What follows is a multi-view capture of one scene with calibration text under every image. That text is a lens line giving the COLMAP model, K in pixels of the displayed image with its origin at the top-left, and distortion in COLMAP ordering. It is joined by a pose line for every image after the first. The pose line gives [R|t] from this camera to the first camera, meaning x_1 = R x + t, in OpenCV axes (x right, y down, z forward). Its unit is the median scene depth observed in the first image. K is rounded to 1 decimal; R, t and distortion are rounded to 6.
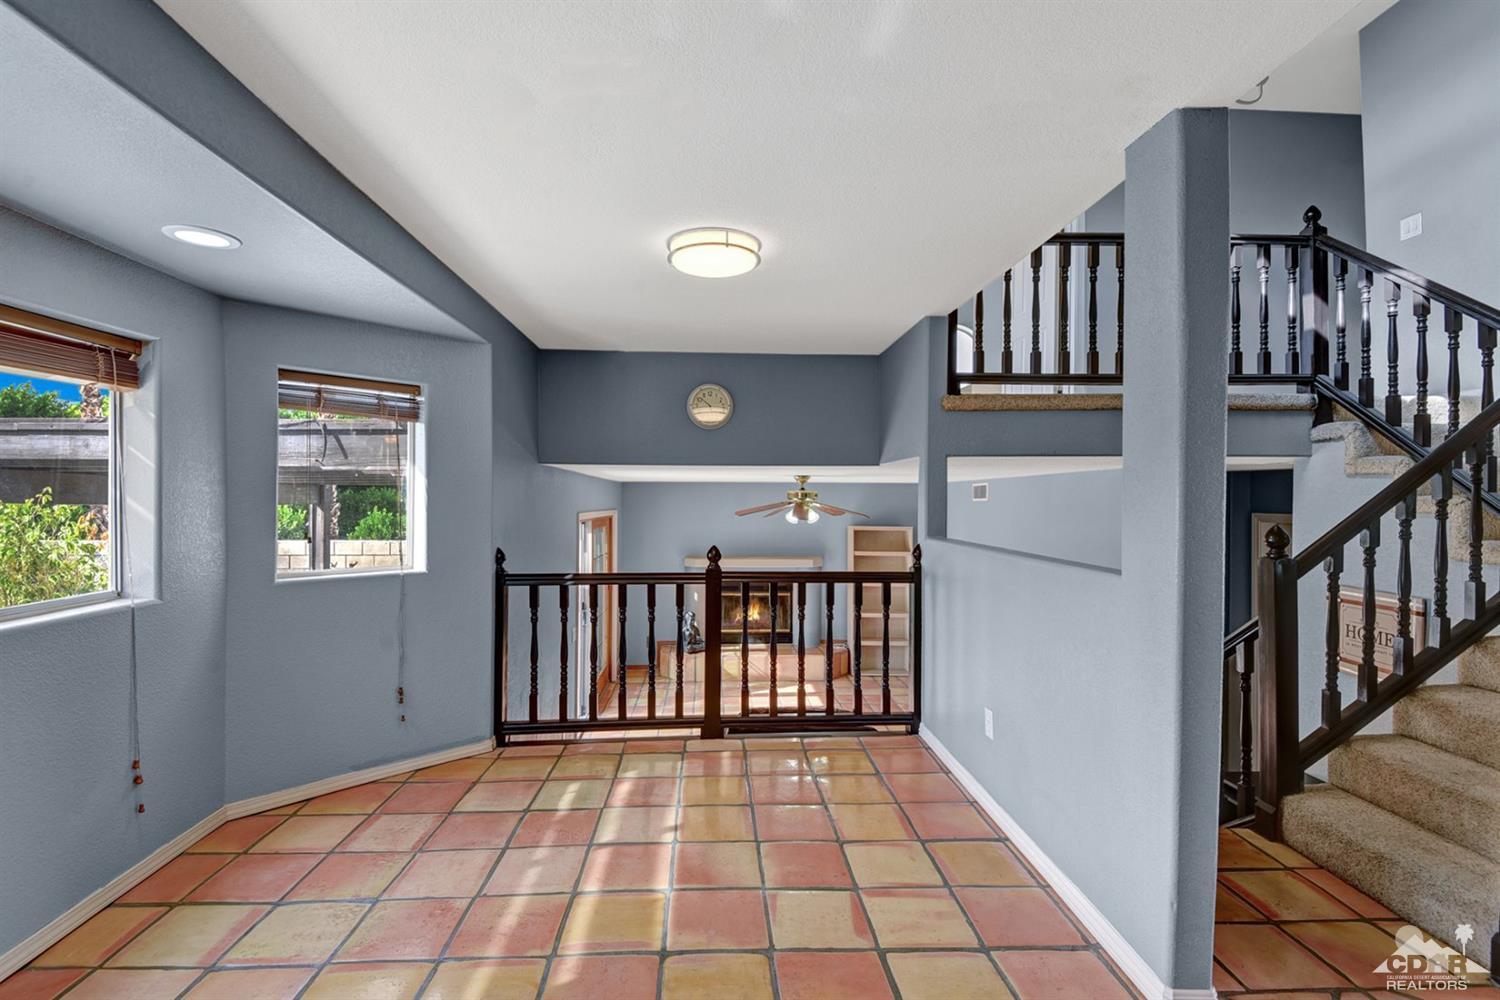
lens RADIAL K [[692.2, 0, 746.8], [0, 692.2, 497.6], [0, 0, 1]] dist [0.064811, -0.000722]
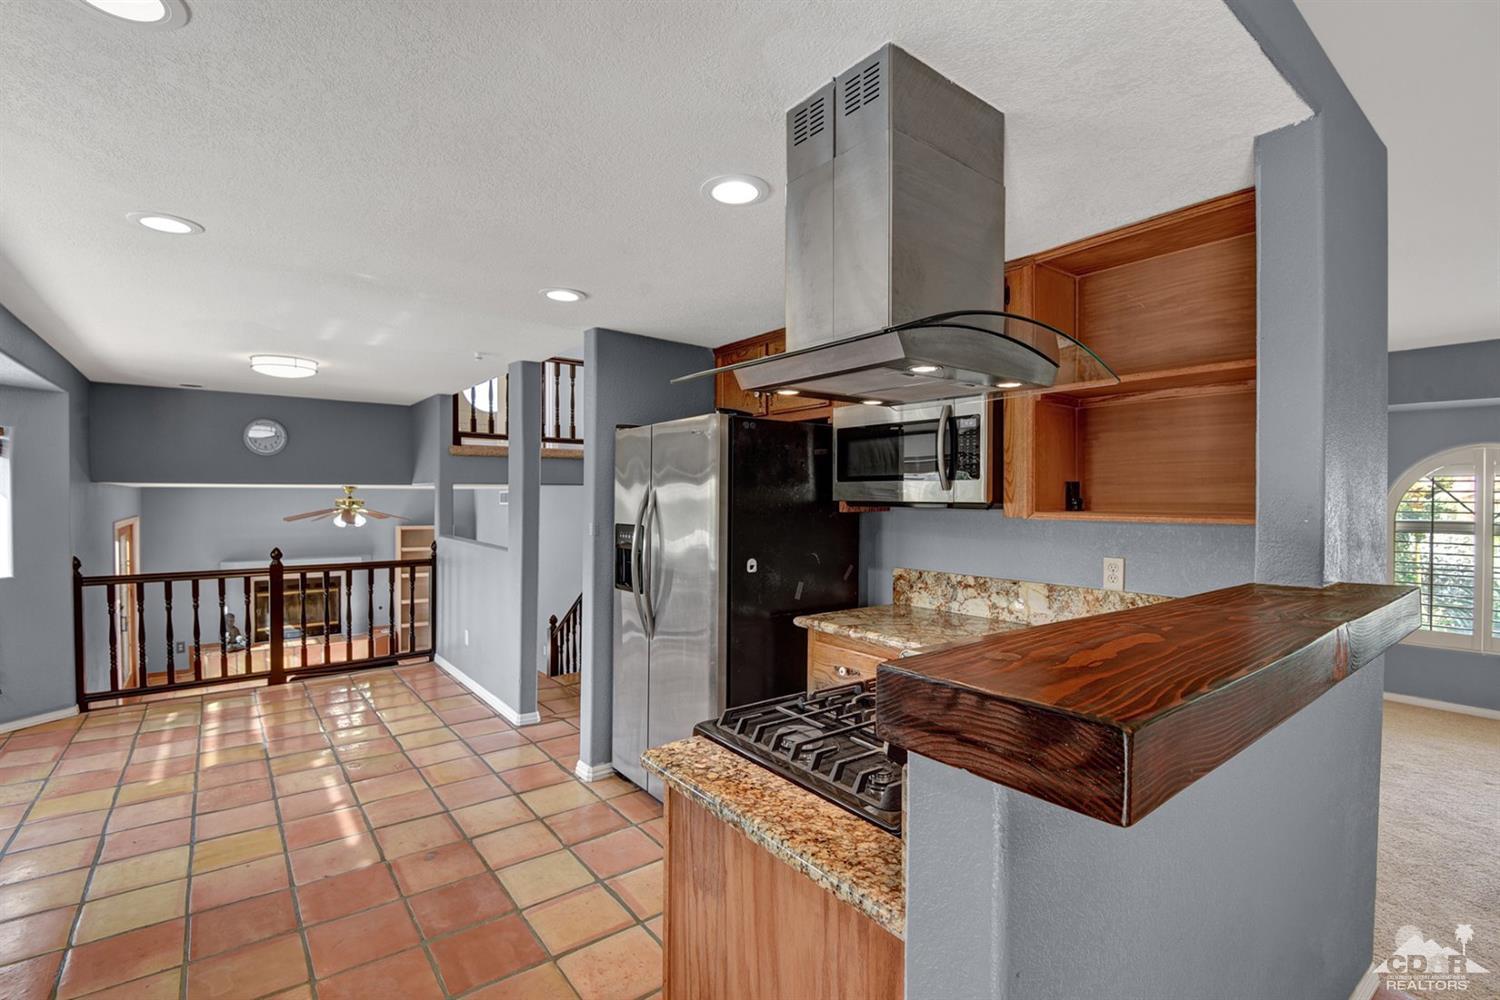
lens RADIAL K [[676.6, 0, 750.3], [0, 676.6, 496.2], [0, 0, 1]] dist [-0.037522, -0.000064]
pose [[0.815128, -0.004288, 0.579265, -0.043644], [0.000755, 0.999980, 0.006339, -0.040399], [-0.579281, -0.004730, 0.815114, -0.624820]]
